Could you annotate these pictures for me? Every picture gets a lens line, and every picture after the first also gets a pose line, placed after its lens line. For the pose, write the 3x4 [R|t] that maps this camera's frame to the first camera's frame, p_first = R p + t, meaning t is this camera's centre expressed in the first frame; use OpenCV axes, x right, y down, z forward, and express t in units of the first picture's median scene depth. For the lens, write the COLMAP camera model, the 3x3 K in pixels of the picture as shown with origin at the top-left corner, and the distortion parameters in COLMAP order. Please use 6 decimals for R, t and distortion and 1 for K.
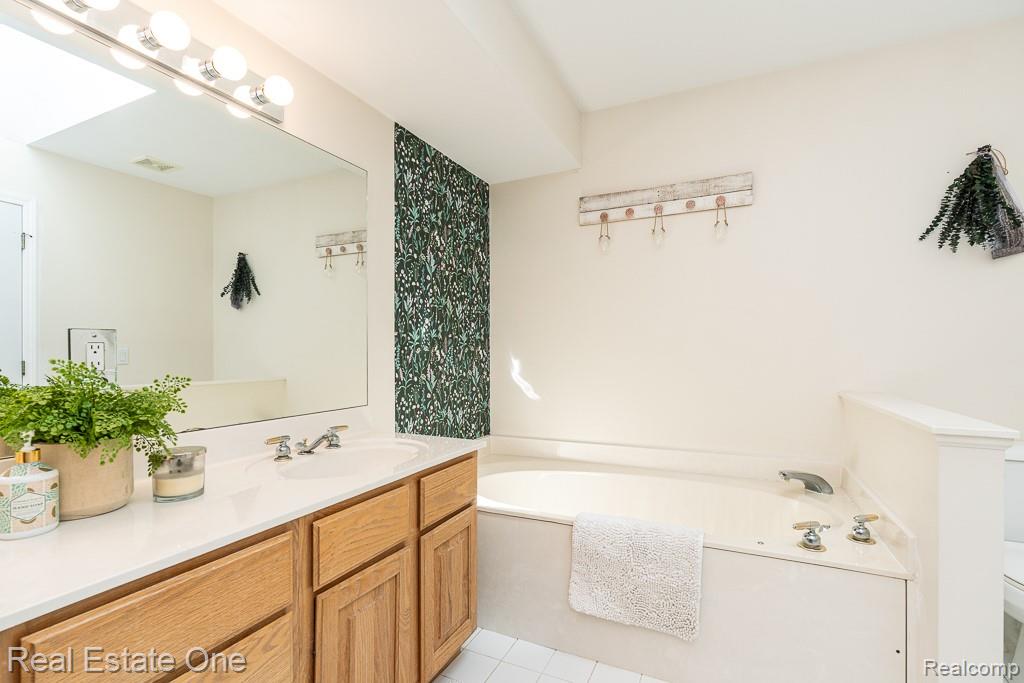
lens RADIAL K [[467.5, 0, 509.2], [0, 467.5, 356.0], [0, 0, 1]] dist [-0.000566, 0.000070]
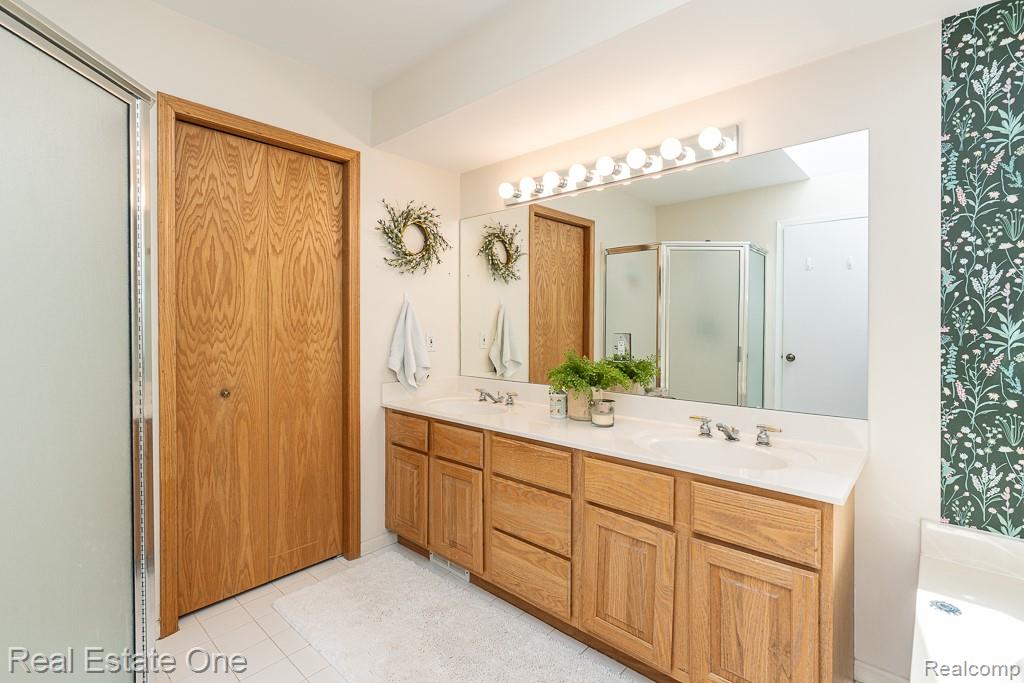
lens RADIAL K [[467.5, 0, 505.4], [0, 467.5, 322.7], [0, 0, 1]] dist [-0.000566, 0.000070]
pose [[-0.298466, 0.008717, -0.954381, 0.592864], [0.000831, 0.999960, 0.008874, -0.064005], [0.954420, 0.001855, -0.298461, 0.588370]]
